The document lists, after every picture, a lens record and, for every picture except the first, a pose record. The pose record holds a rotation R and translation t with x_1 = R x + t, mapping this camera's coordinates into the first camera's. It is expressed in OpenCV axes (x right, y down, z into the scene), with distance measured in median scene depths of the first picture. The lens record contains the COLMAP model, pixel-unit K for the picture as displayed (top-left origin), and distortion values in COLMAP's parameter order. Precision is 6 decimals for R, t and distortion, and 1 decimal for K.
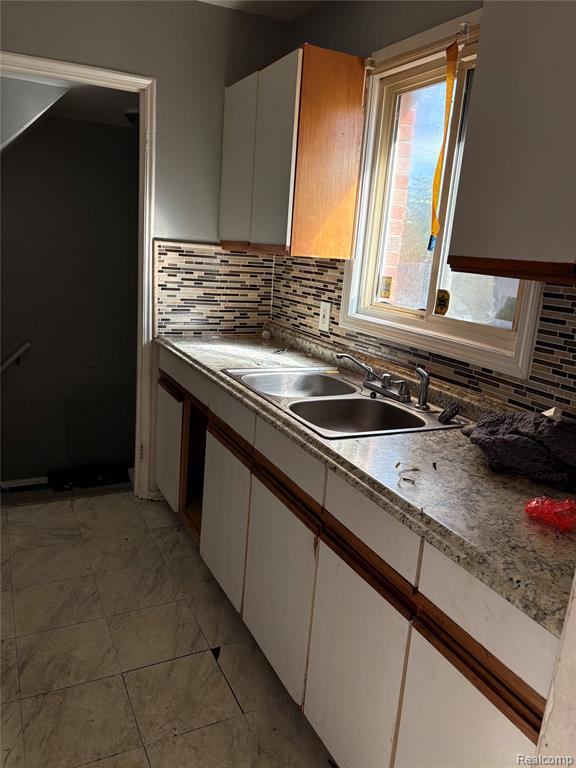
lens RADIAL K [[575.5, 0, 288.0], [0, 575.5, 384.0], [0, 0, 1]] dist [0.045620, -0.076945]
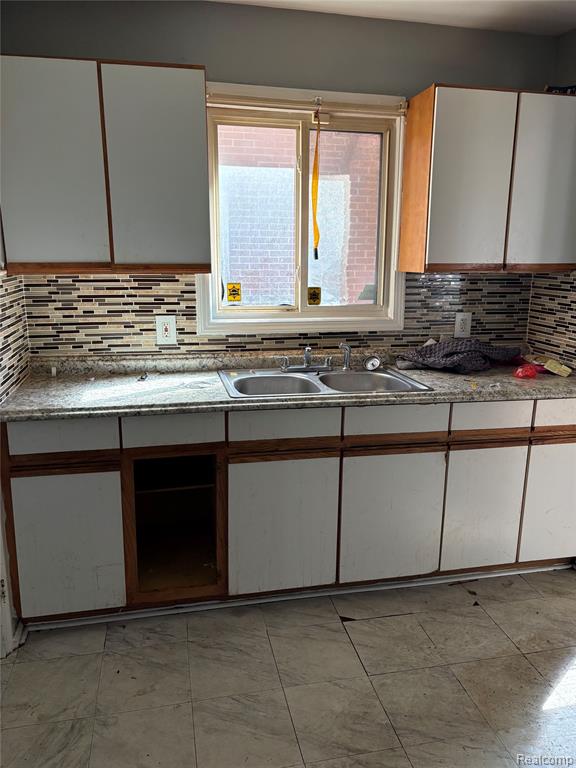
lens RADIAL K [[575.5, 0, 288.0], [0, 575.5, 384.0], [0, 0, 1]] dist [0.045620, -0.076945]
pose [[0.247300, -0.285733, 0.925851, -0.867529], [0.231897, 0.945214, 0.229768, -0.218579], [-0.940780, 0.157880, 0.300012, 0.546038]]
